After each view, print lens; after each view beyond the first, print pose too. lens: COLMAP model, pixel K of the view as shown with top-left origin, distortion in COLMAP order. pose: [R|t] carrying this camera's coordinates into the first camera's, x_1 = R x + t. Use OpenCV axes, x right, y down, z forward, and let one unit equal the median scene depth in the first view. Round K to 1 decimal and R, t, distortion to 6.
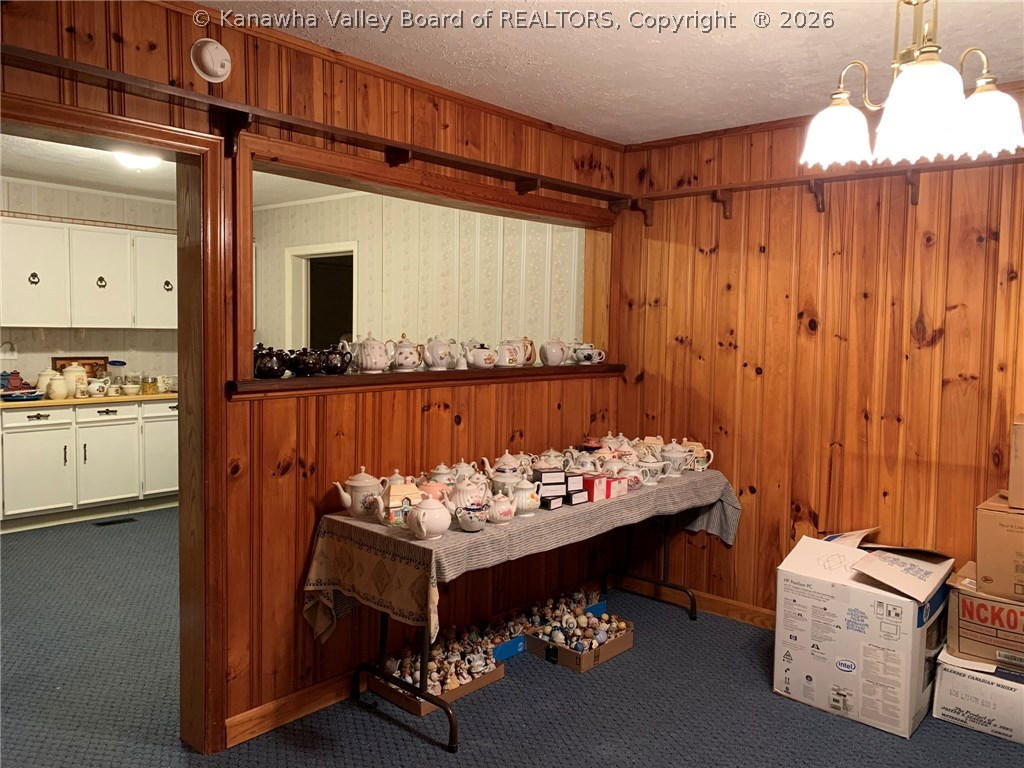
lens RADIAL K [[779.5, 0, 510.8], [0, 779.5, 373.2], [0, 0, 1]] dist [0.013973, -0.001084]
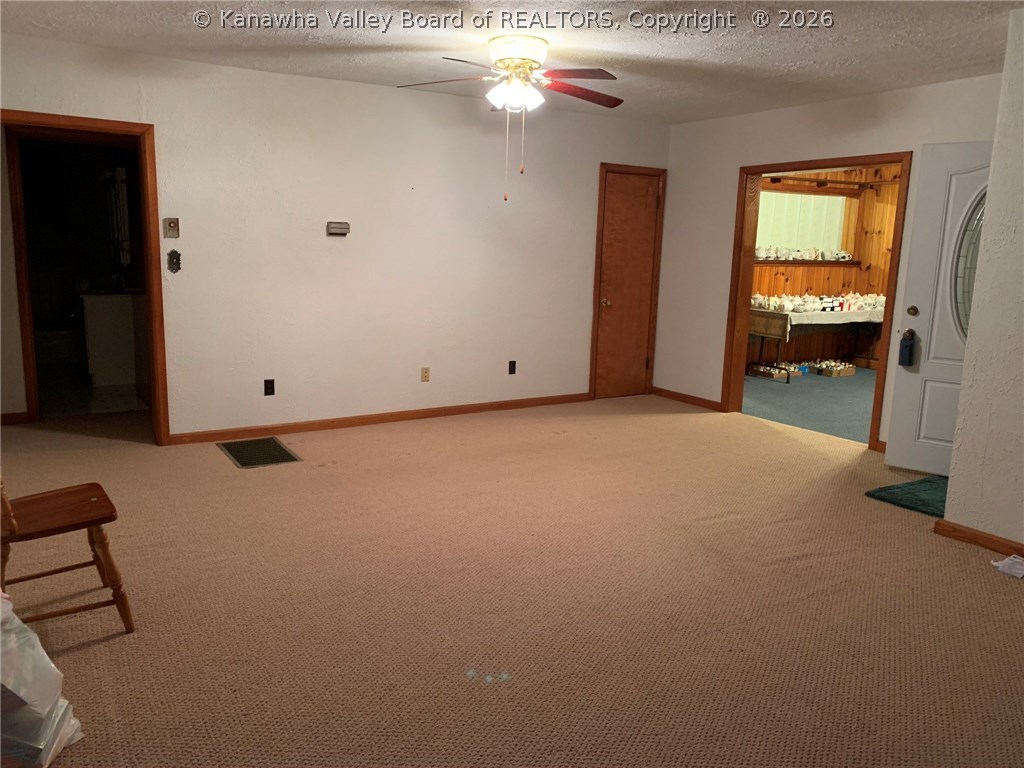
lens RADIAL K [[779.5, 0, 508.9], [0, 779.5, 376.1], [0, 0, 1]] dist [0.013973, -0.001084]
pose [[0.959228, 0.056978, -0.276830, -0.292505], [-0.026102, 0.993142, 0.113967, 0.141698], [0.281425, -0.102095, 0.954137, -2.336748]]
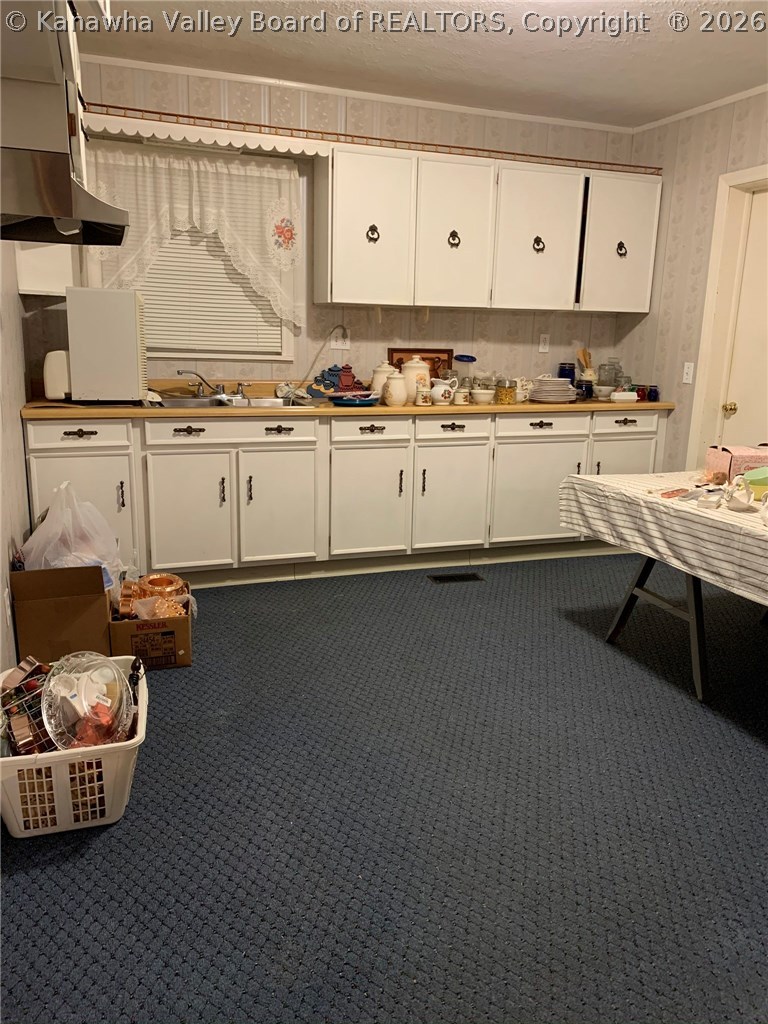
lens RADIAL K [[779.5, 0, 389.0], [0, 779.5, 512.2], [0, 0, 1]] dist [0.013973, -0.001084]
pose [[0.873390, 0.119785, -0.472061, -0.187984], [-0.037655, 0.982989, 0.179765, 0.000037], [0.485563, -0.139229, 0.863043, 0.293030]]
